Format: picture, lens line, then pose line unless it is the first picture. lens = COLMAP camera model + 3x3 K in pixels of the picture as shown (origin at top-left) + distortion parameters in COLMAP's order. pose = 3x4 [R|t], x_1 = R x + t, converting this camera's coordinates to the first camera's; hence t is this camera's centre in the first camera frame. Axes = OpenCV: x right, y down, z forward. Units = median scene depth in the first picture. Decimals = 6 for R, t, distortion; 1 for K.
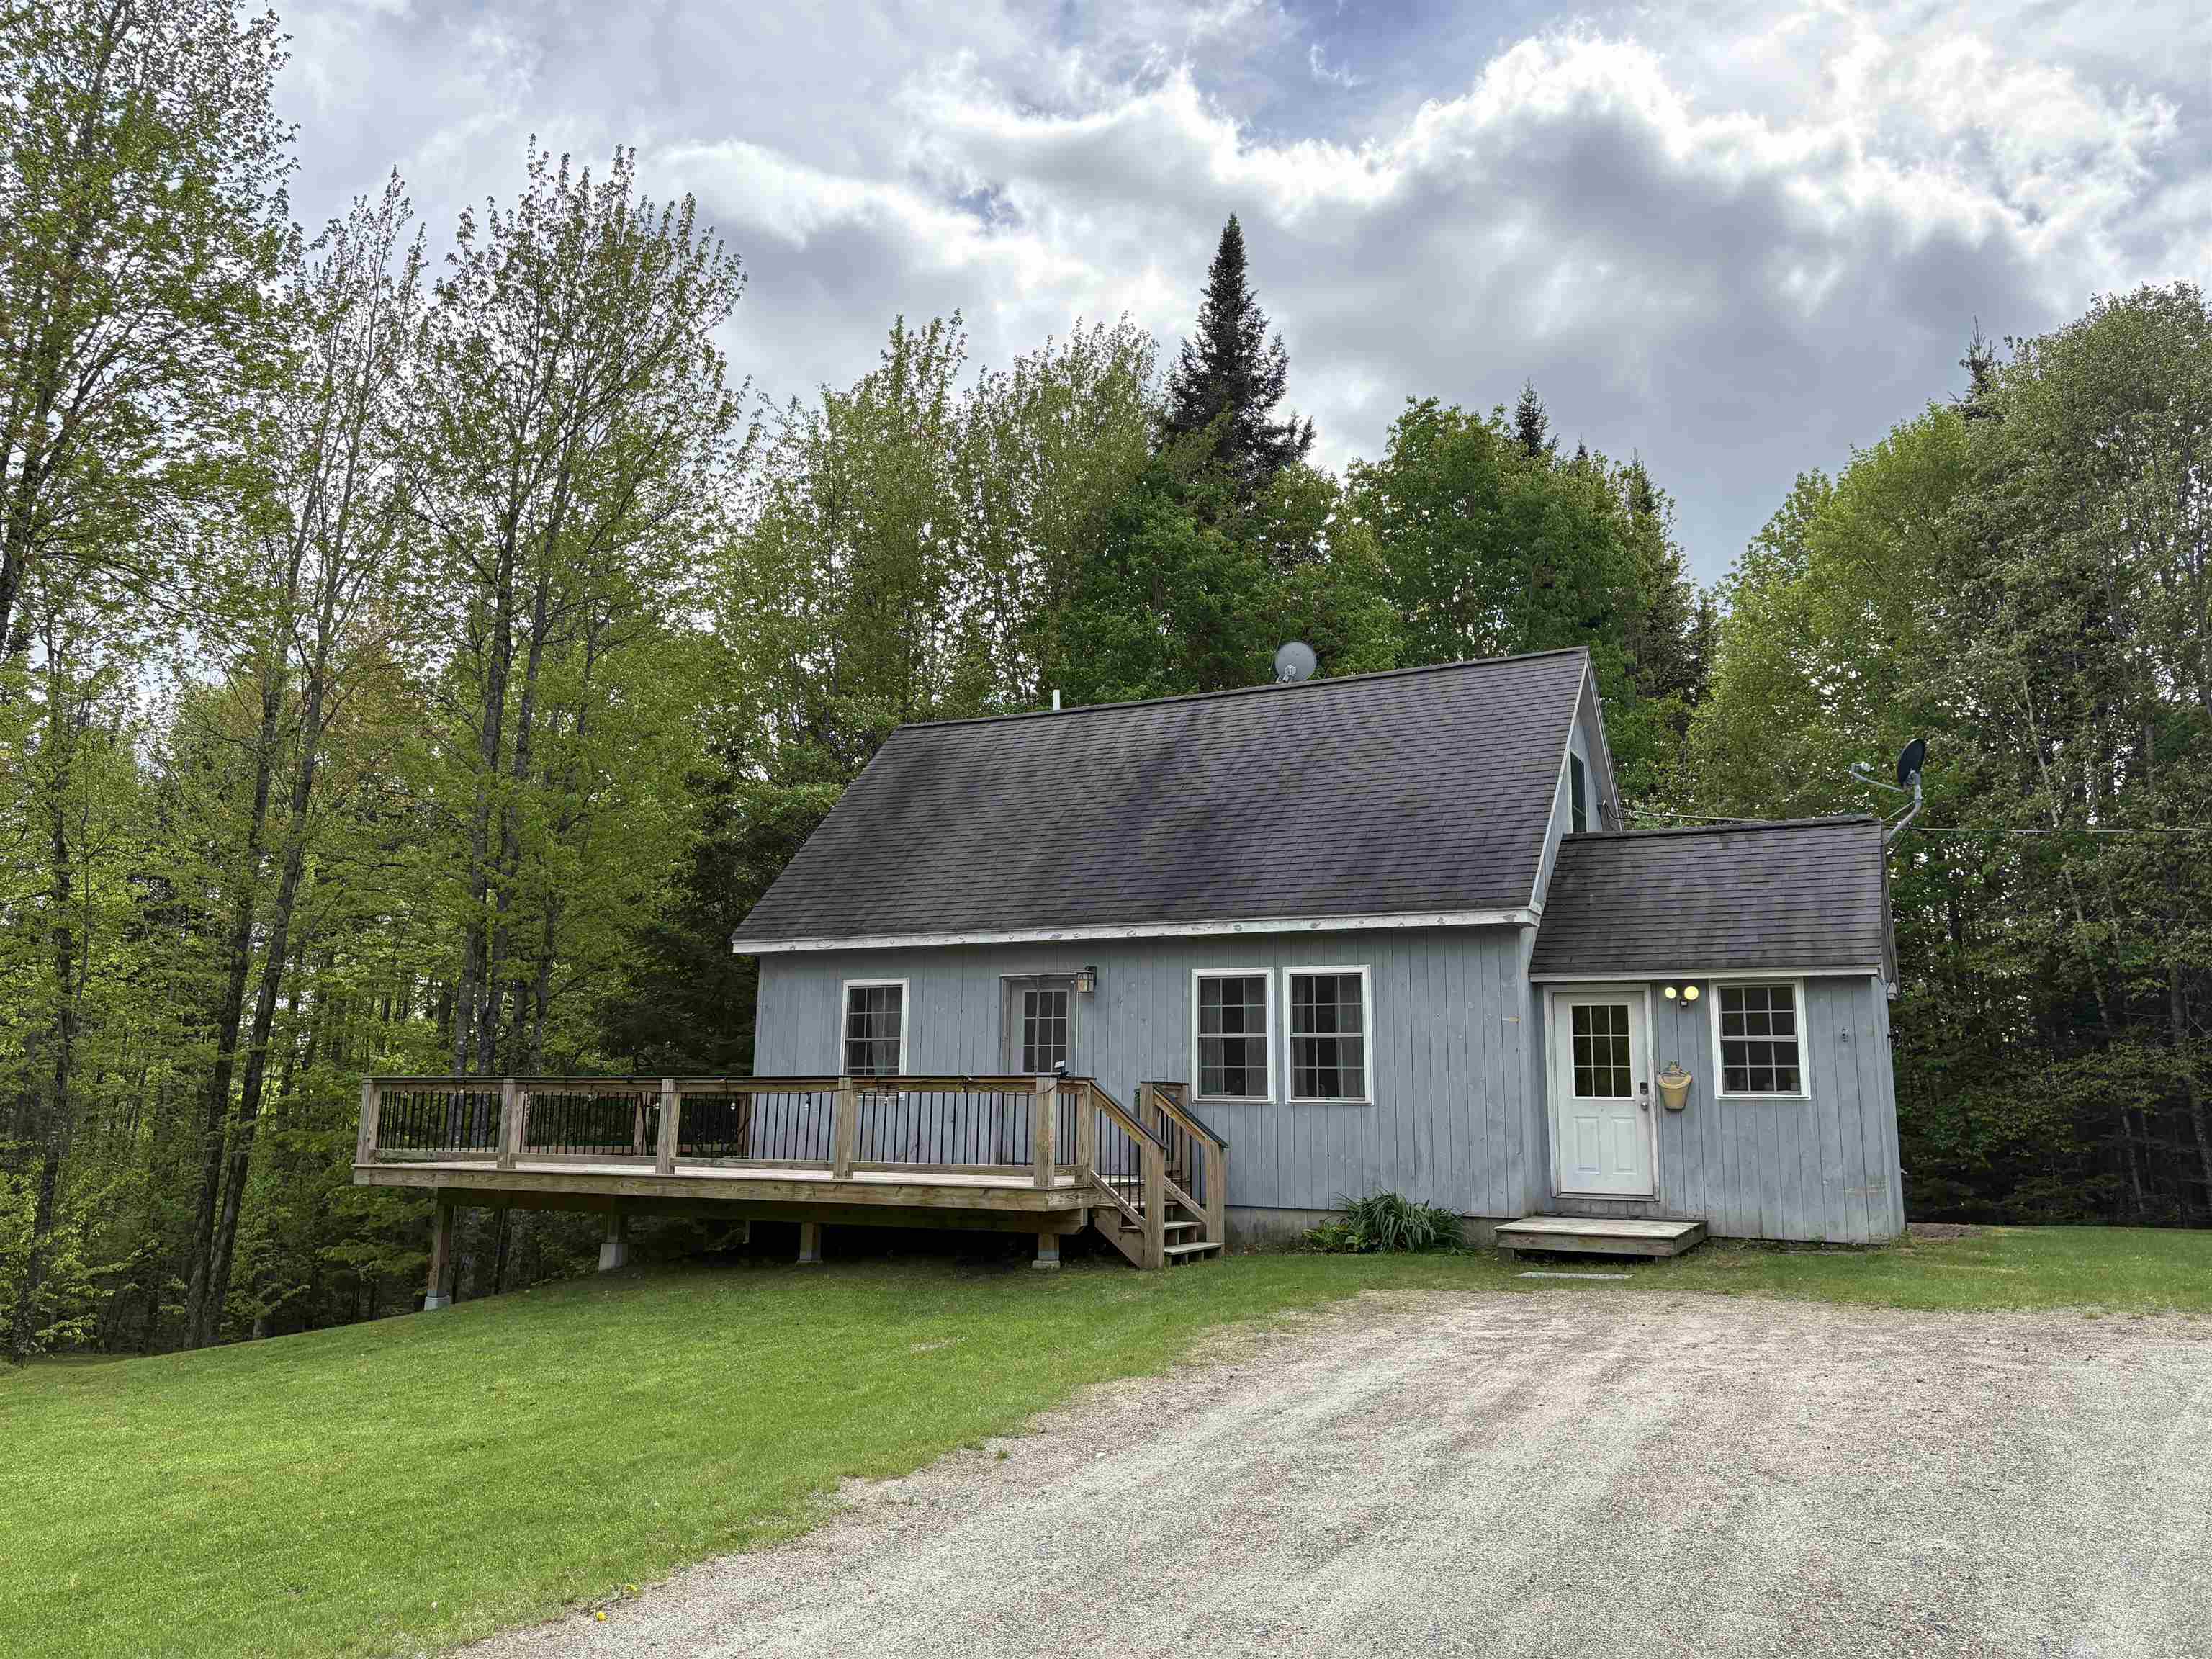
lens RADIAL K [[1667.4, 0, 1106.0], [0, 1667.4, 829.5], [0, 0, 1]] dist [0.065546, -0.072217]
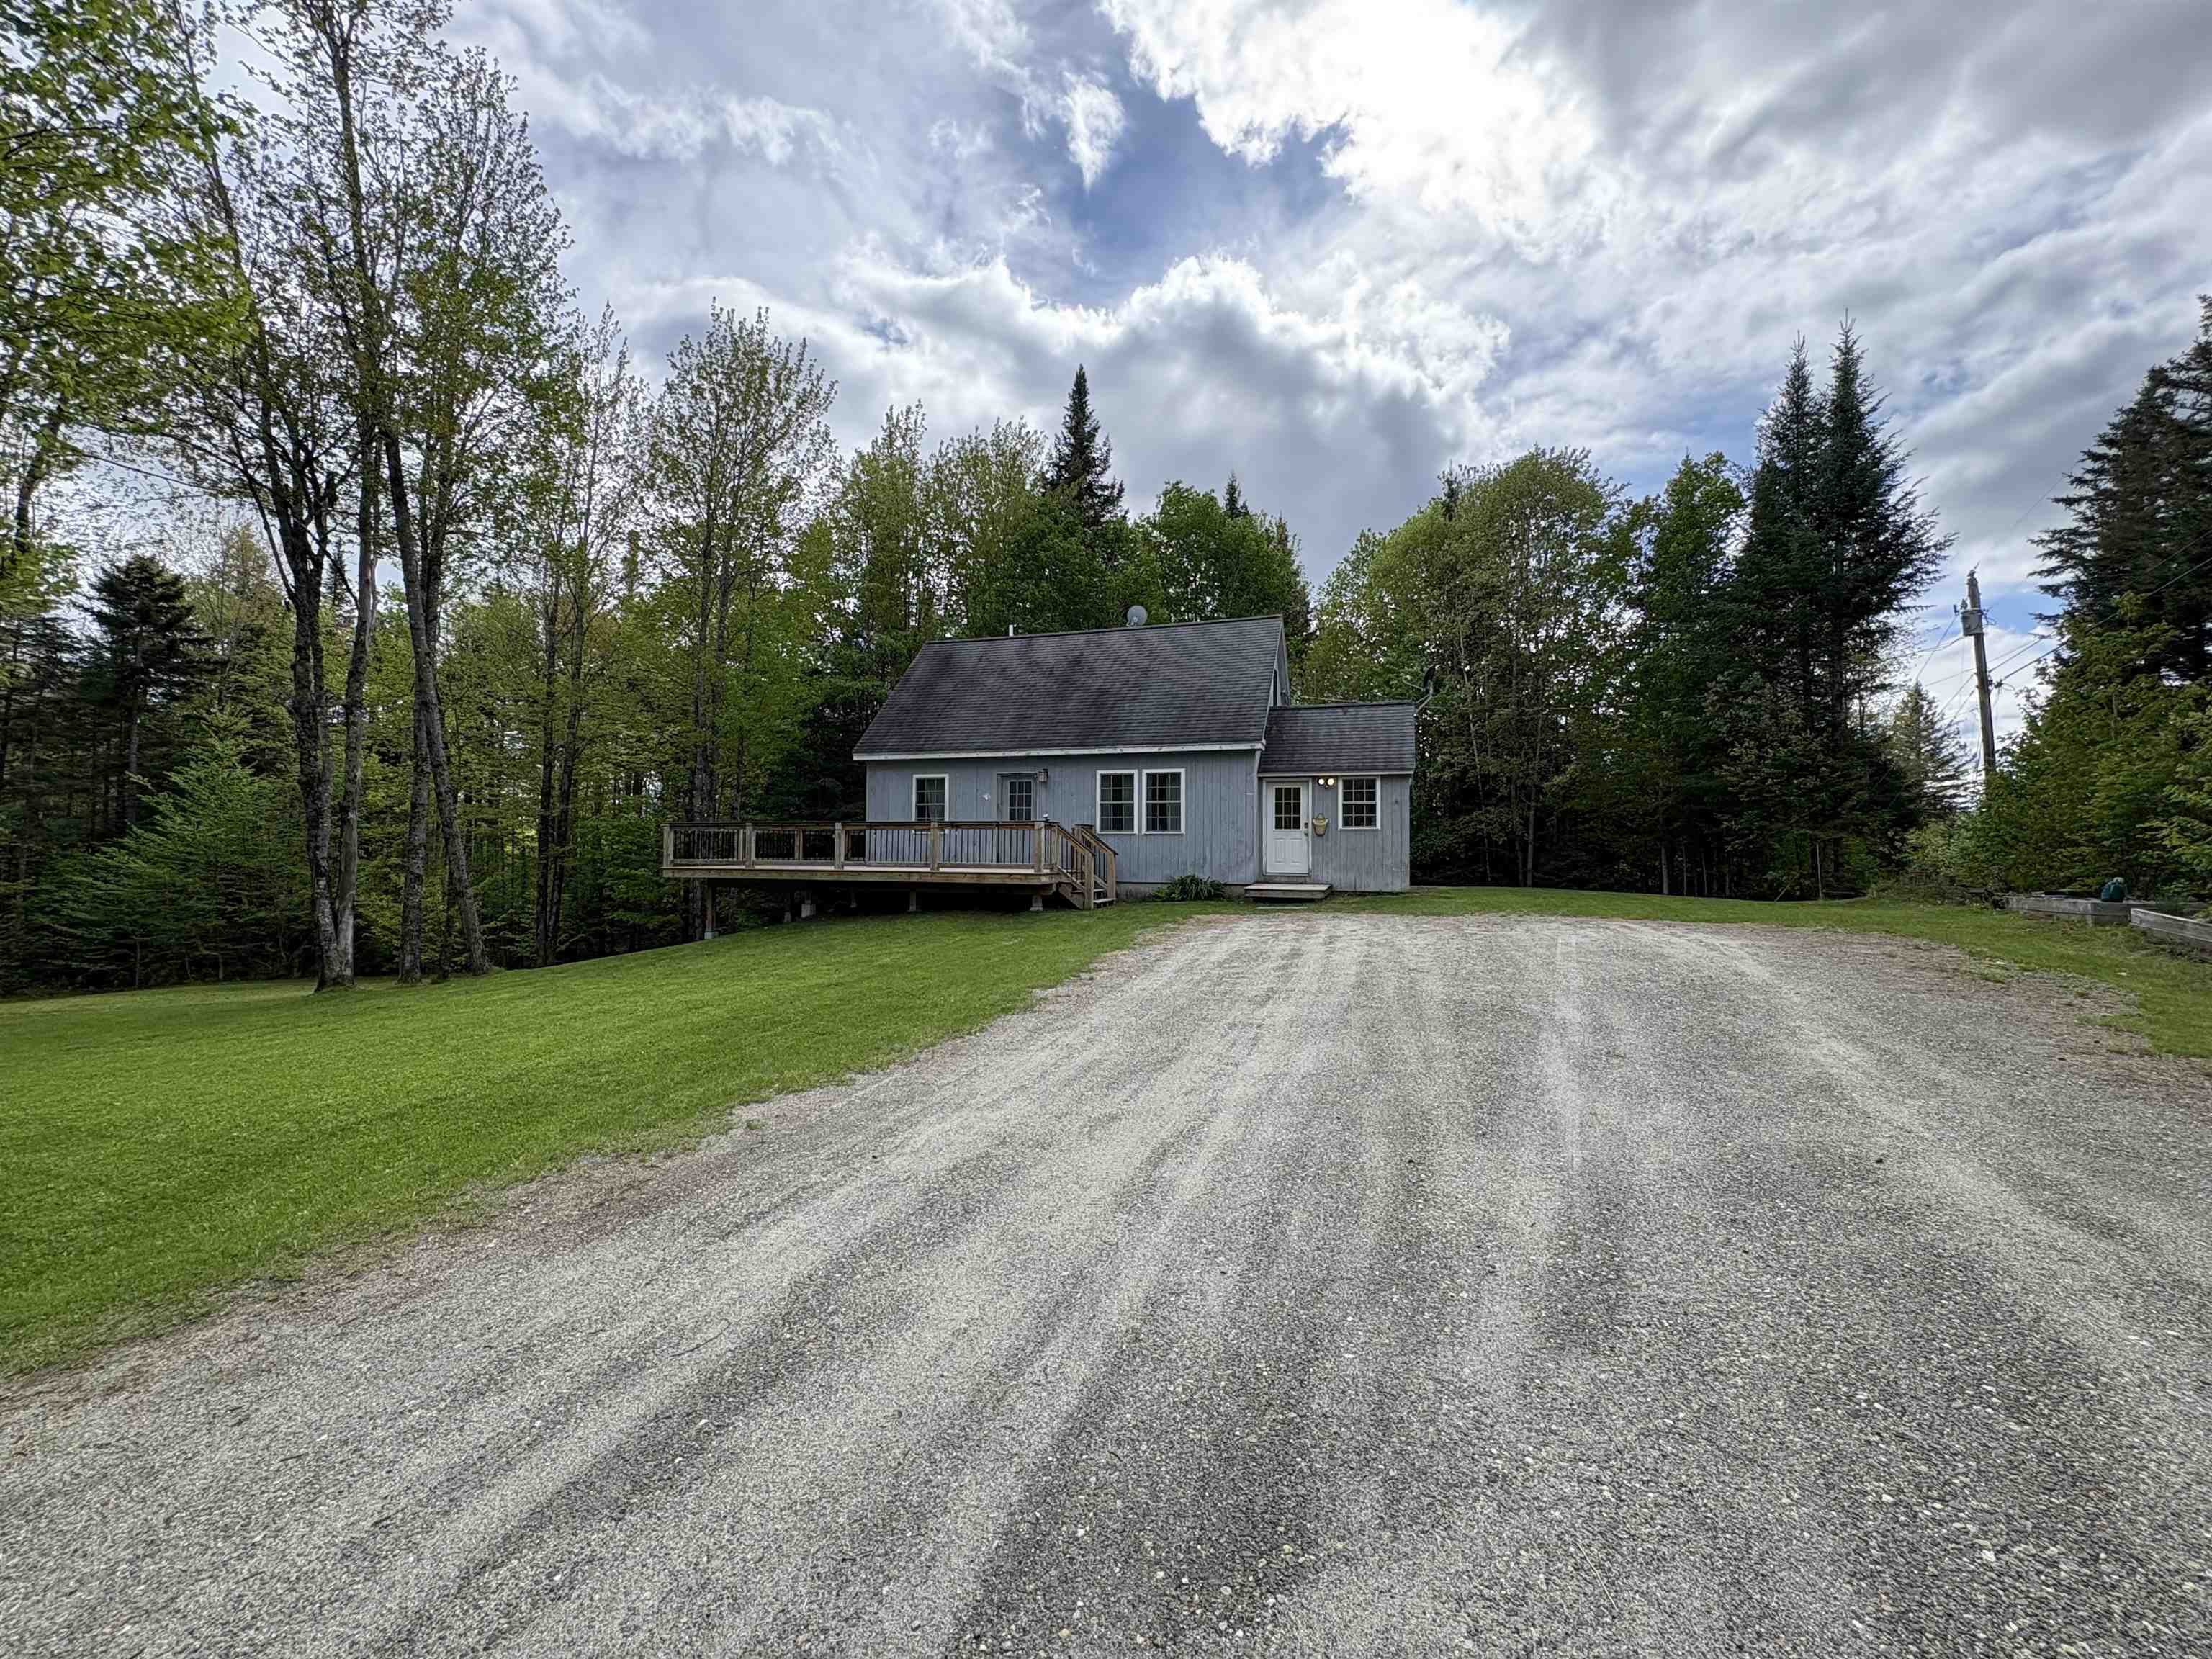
lens RADIAL K [[883.6, 0, 1097.8], [0, 883.6, 838.5], [0, 0, 1]] dist [0.014978, 0.000052]
pose [[0.986559, -0.005502, 0.163310, -0.121761], [-0.020056, 0.987799, 0.154440, -0.001177], [-0.162167, -0.155639, 0.974412, -0.070680]]
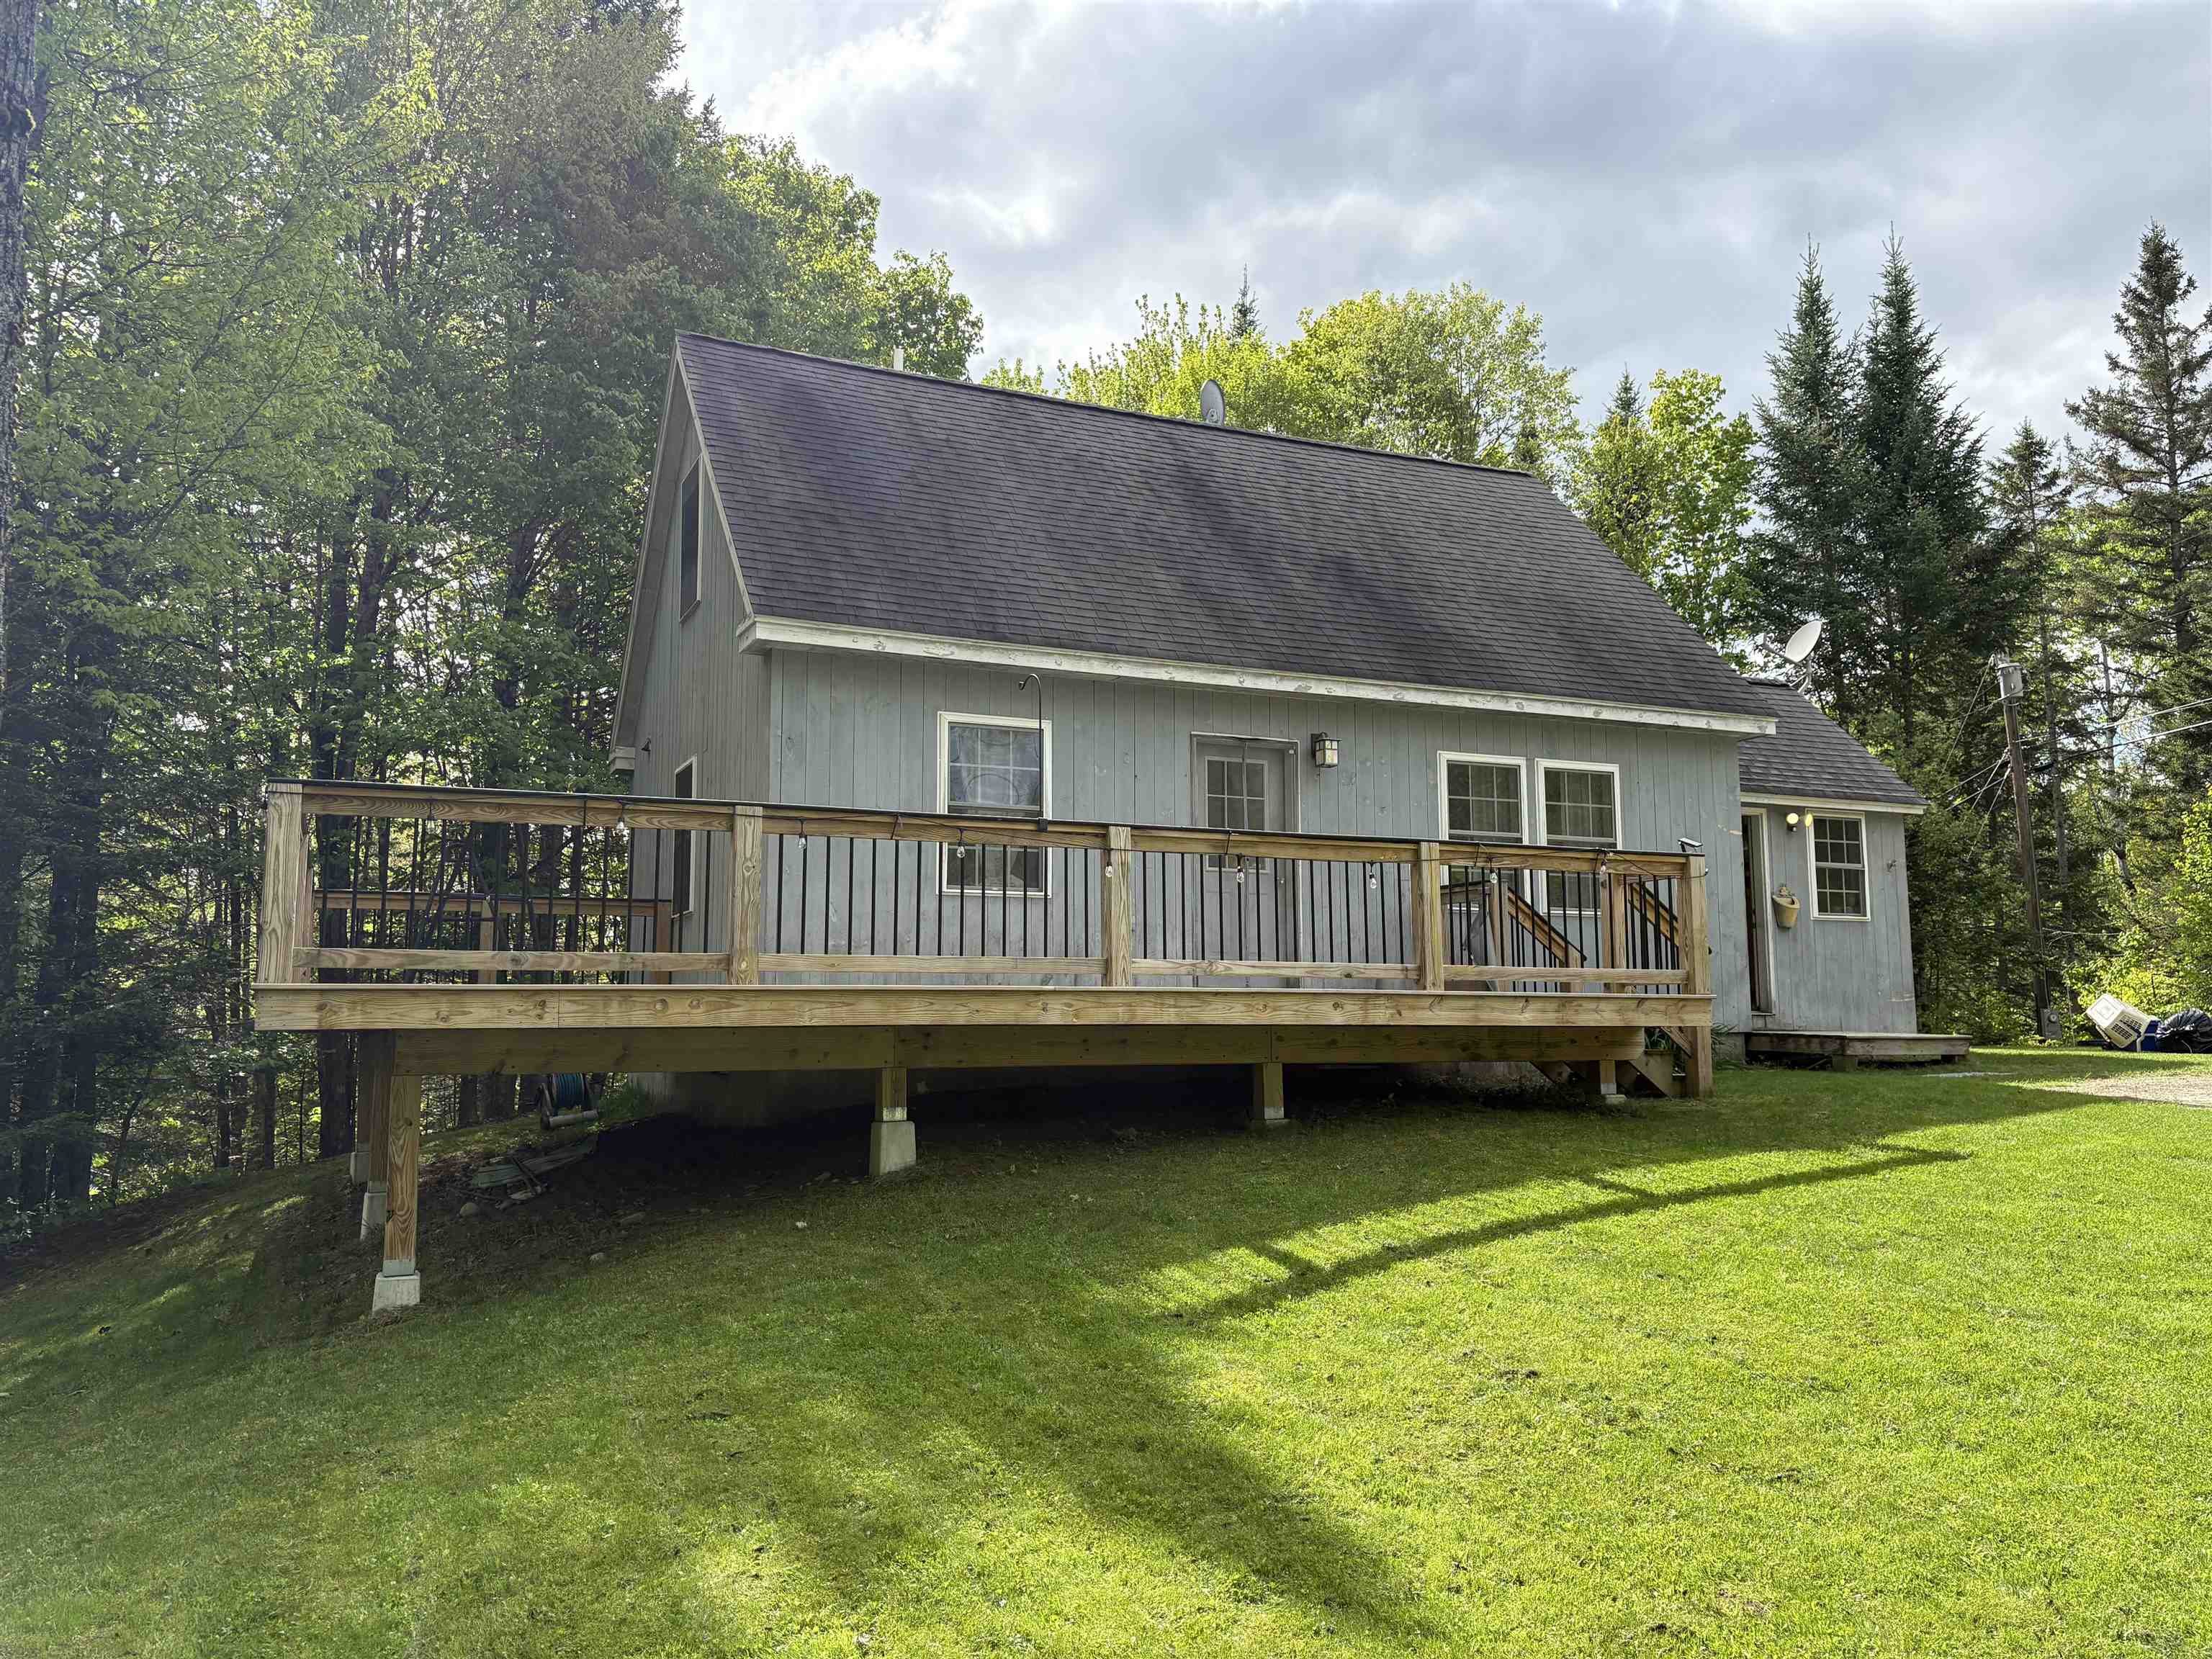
lens RADIAL K [[1667.4, 0, 1106.0], [0, 1667.4, 829.5], [0, 0, 1]] dist [0.065546, -0.072217]
pose [[0.642613, 0.074049, 0.762604, -0.655779], [-0.125243, 0.992083, 0.009205, 0.131552], [-0.755886, -0.101426, 0.646800, 0.572718]]
